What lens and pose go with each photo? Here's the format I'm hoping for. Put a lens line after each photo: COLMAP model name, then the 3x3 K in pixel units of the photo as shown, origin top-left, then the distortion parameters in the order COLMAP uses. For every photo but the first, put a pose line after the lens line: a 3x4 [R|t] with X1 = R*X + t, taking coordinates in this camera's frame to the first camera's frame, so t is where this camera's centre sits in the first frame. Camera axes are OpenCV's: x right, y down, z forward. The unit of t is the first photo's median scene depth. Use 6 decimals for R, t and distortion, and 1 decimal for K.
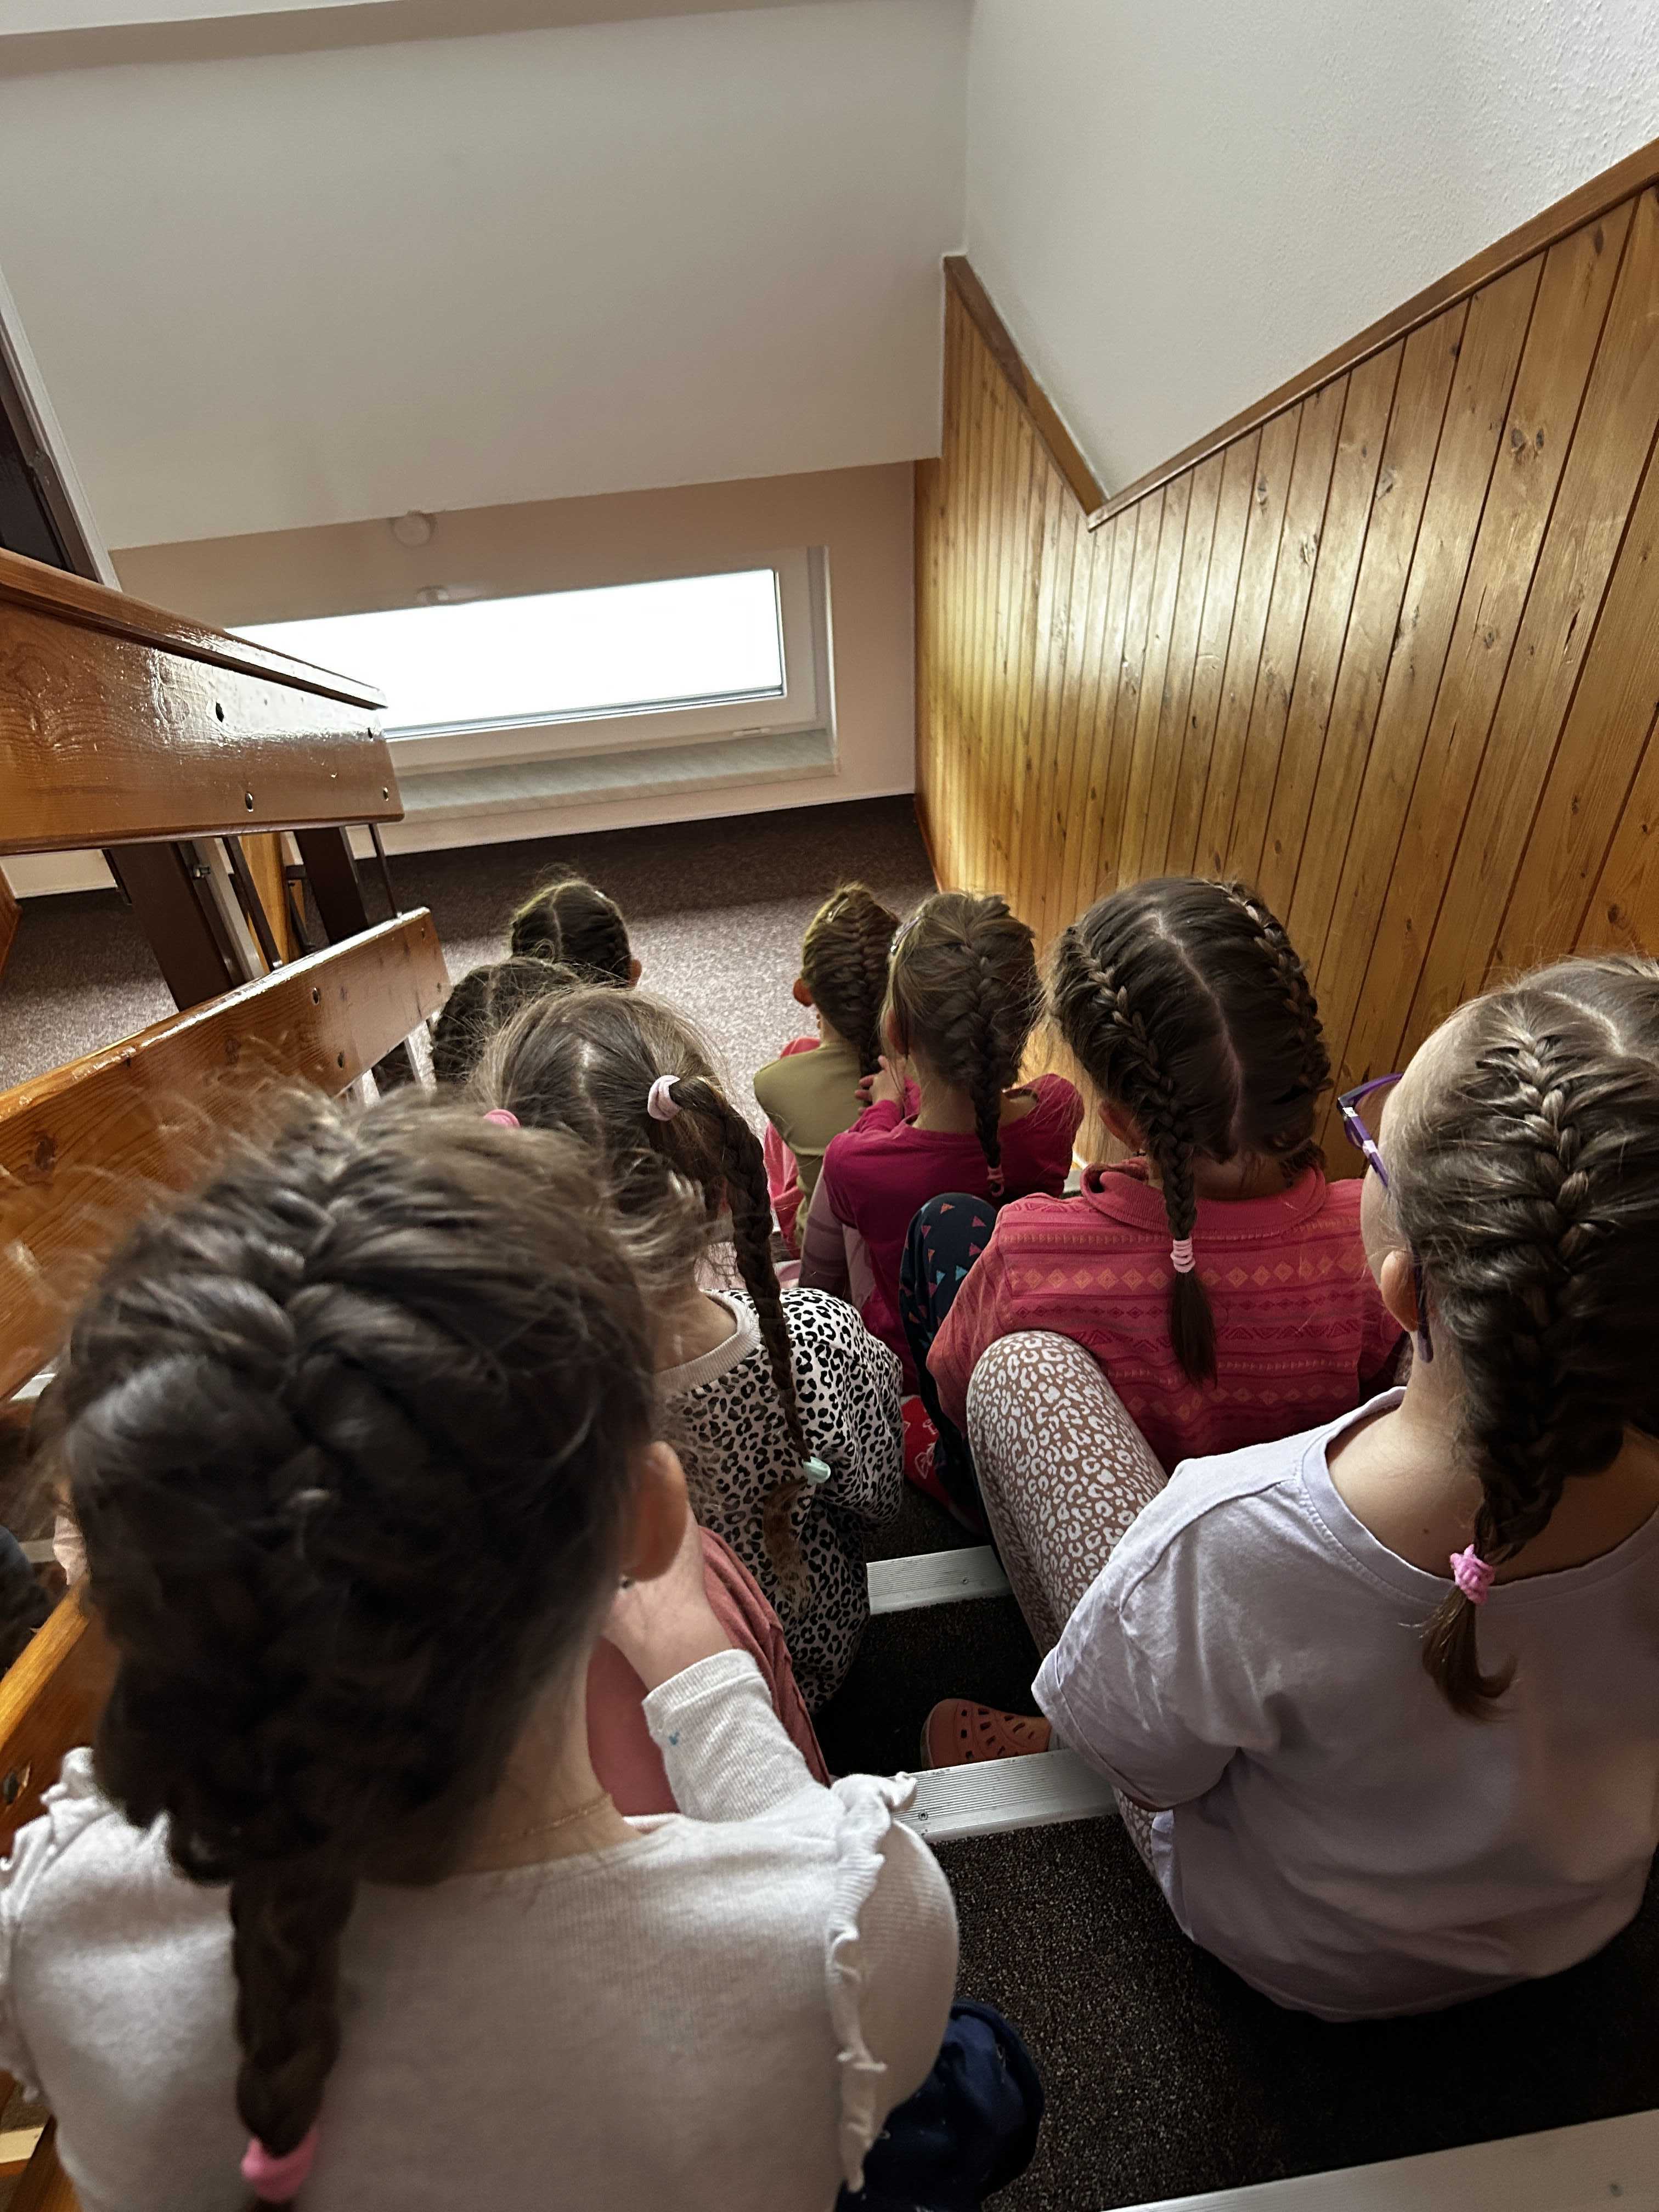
lens RADIAL K [[1637.9, 0, 820.3], [0, 1637.9, 1108.7], [0, 0, 1]] dist [0.004417, -0.001022]
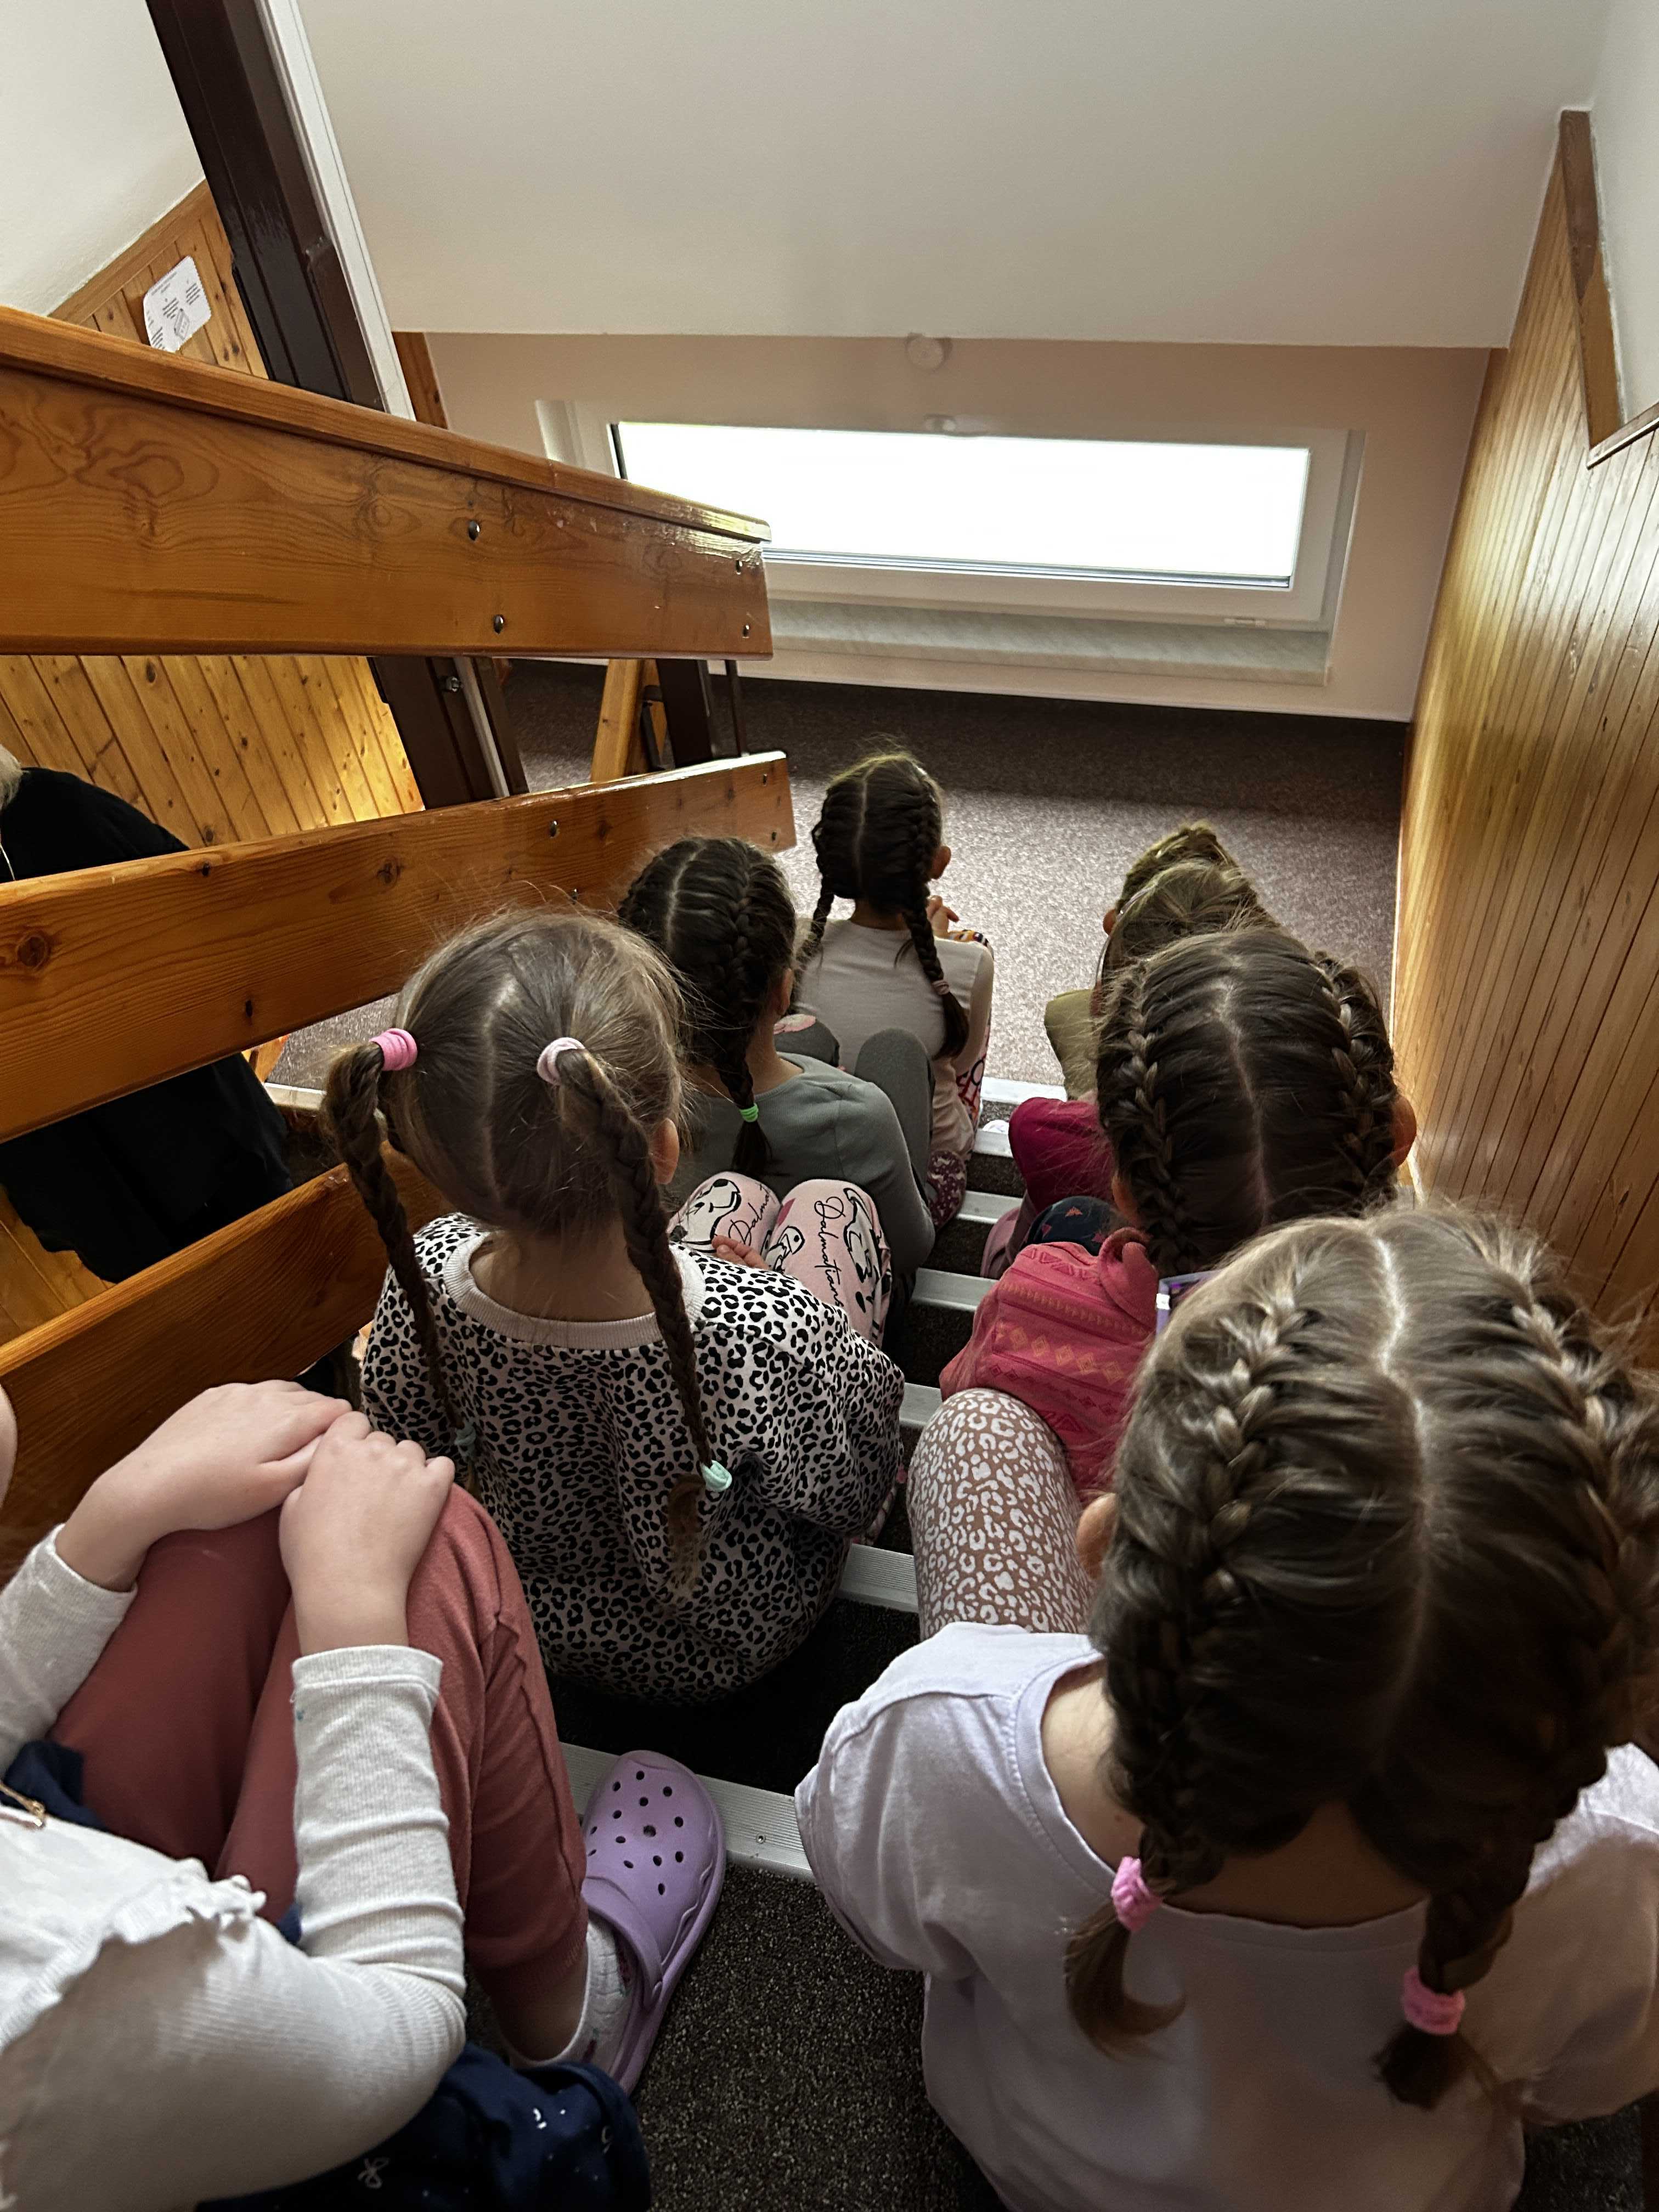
lens RADIAL K [[1637.9, 0, 820.3], [0, 1637.9, 1108.7], [0, 0, 1]] dist [0.004417, -0.001022]
pose [[0.926283, 0.258789, -0.273911, 0.249459], [-0.231985, 0.964434, 0.126687, -0.108929], [0.296954, -0.053805, 0.953375, 0.127761]]
